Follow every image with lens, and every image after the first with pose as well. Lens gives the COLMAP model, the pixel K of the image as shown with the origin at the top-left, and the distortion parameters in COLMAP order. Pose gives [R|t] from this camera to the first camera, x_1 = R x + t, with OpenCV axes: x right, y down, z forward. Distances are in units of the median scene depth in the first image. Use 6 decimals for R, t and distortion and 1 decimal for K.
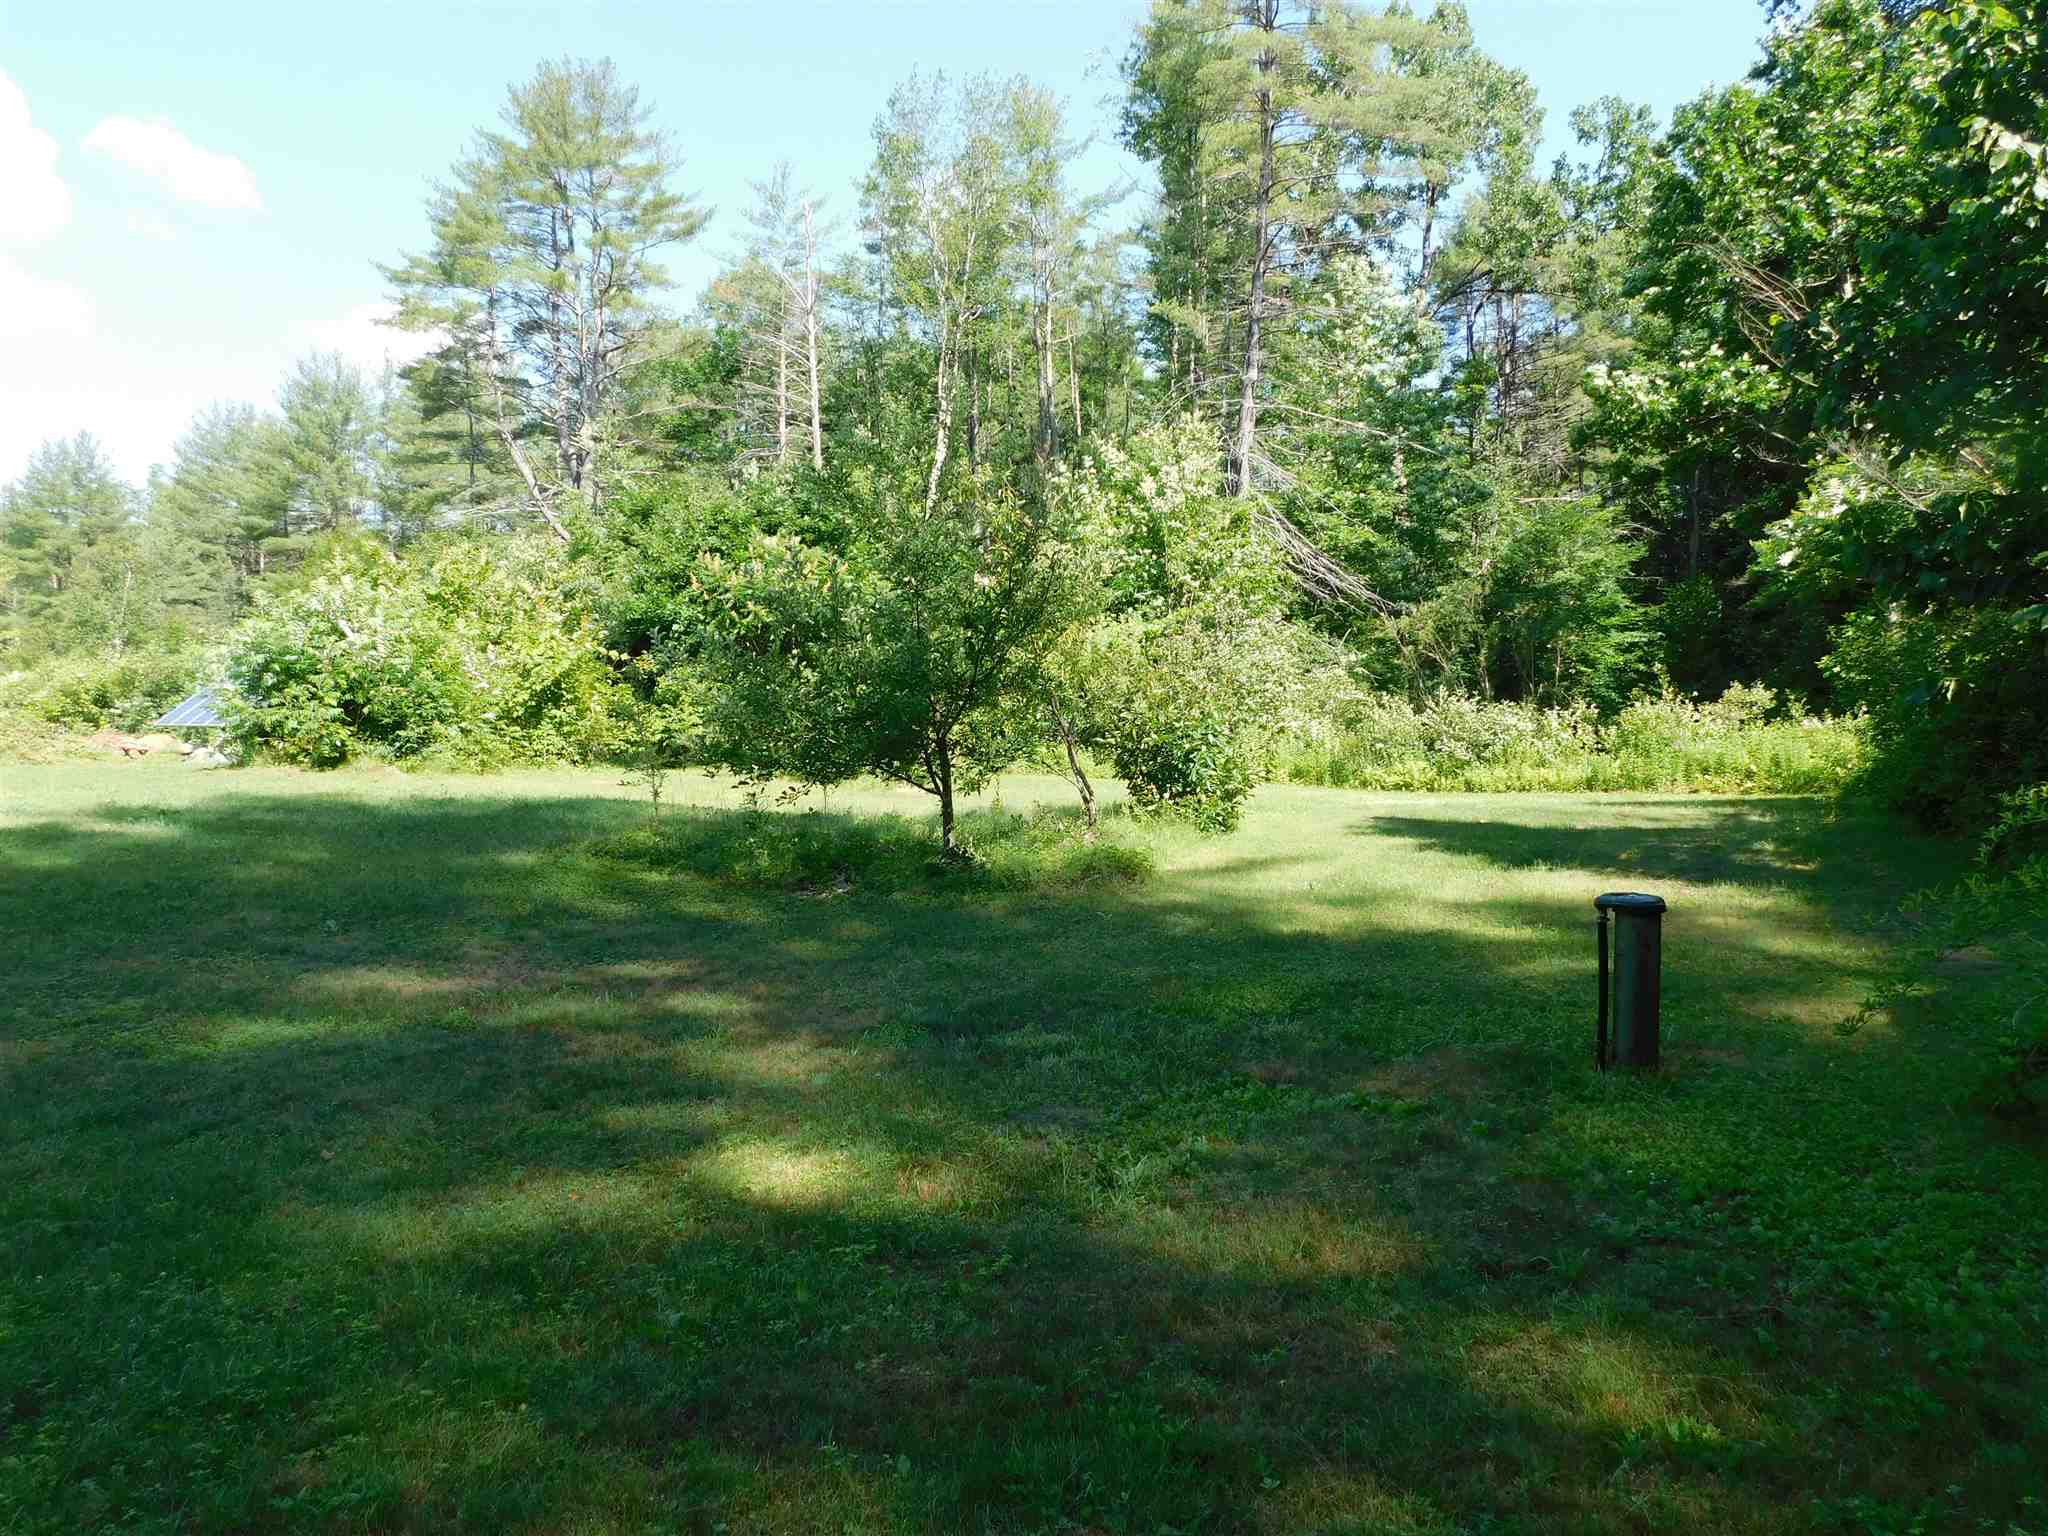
lens RADIAL K [[1496.1, 0, 1028.7], [0, 1496.1, 759.9], [0, 0, 1]] dist [0.005164, -0.001432]
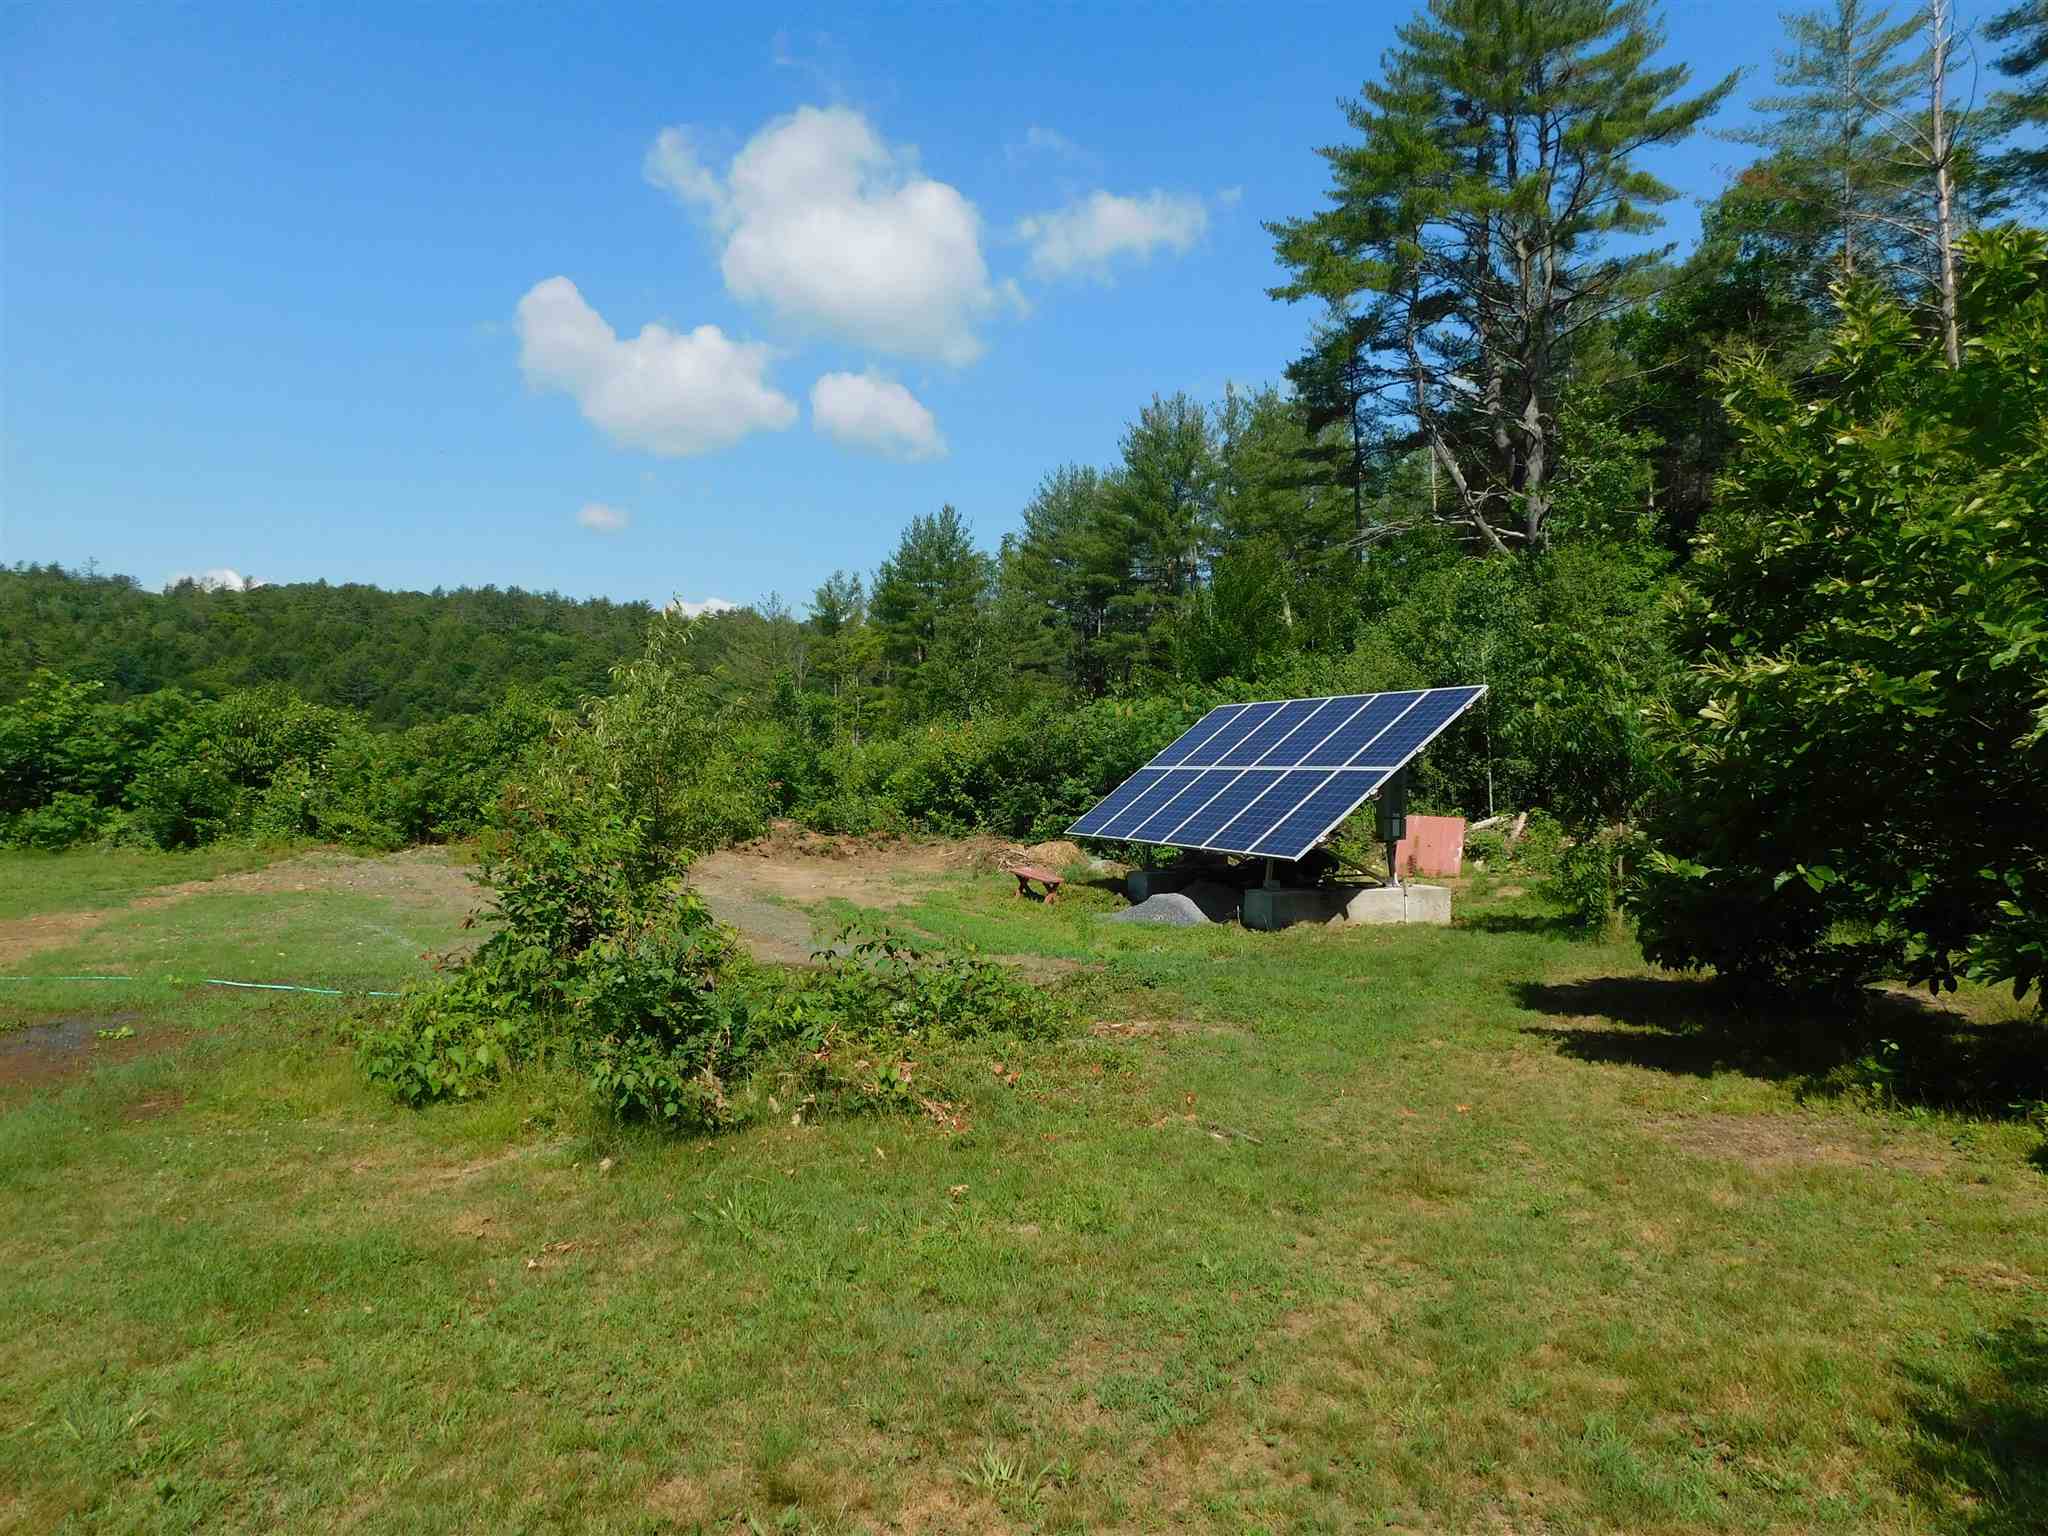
lens RADIAL K [[1354.3, 0, 1035.7], [0, 1354.3, 735.5], [0, 0, 1]] dist [-0.066961, 0.051281]
pose [[0.883112, -0.006720, -0.469115, -0.146456], [-0.020476, 0.998393, -0.052849, -0.014419], [0.468716, 0.056277, 0.881555, 0.224571]]
